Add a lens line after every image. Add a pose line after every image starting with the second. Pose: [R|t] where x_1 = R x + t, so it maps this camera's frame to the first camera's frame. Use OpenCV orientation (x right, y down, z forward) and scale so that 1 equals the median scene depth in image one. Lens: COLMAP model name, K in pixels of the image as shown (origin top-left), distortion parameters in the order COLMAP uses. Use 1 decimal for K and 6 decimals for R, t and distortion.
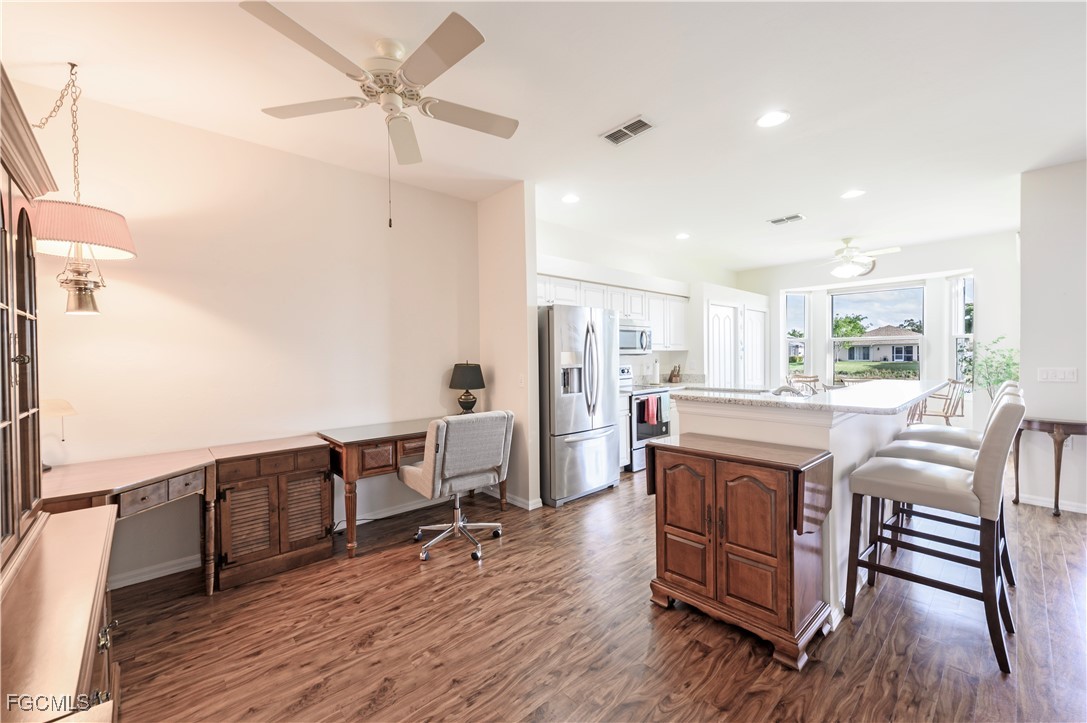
lens RADIAL K [[439.3, 0, 543.5], [0, 439.3, 361.5], [0, 0, 1]] dist [-0.000270, -0.000013]
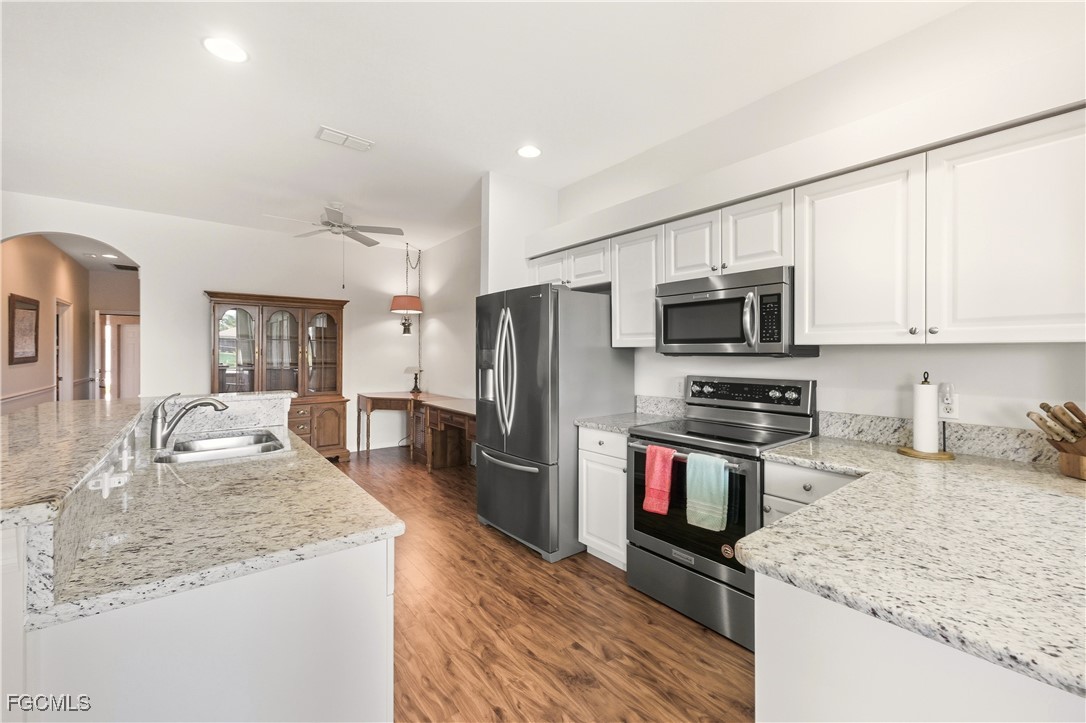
lens RADIAL K [[441.5, 0, 541.8], [0, 441.5, 351.0], [0, 0, 1]] dist [-0.001721, -0.000084]
pose [[-0.084683, 0.009899, -0.996359, 0.644293], [-0.011291, 0.999877, 0.010893, -0.021485], [0.996344, 0.012172, -0.084561, 0.838176]]
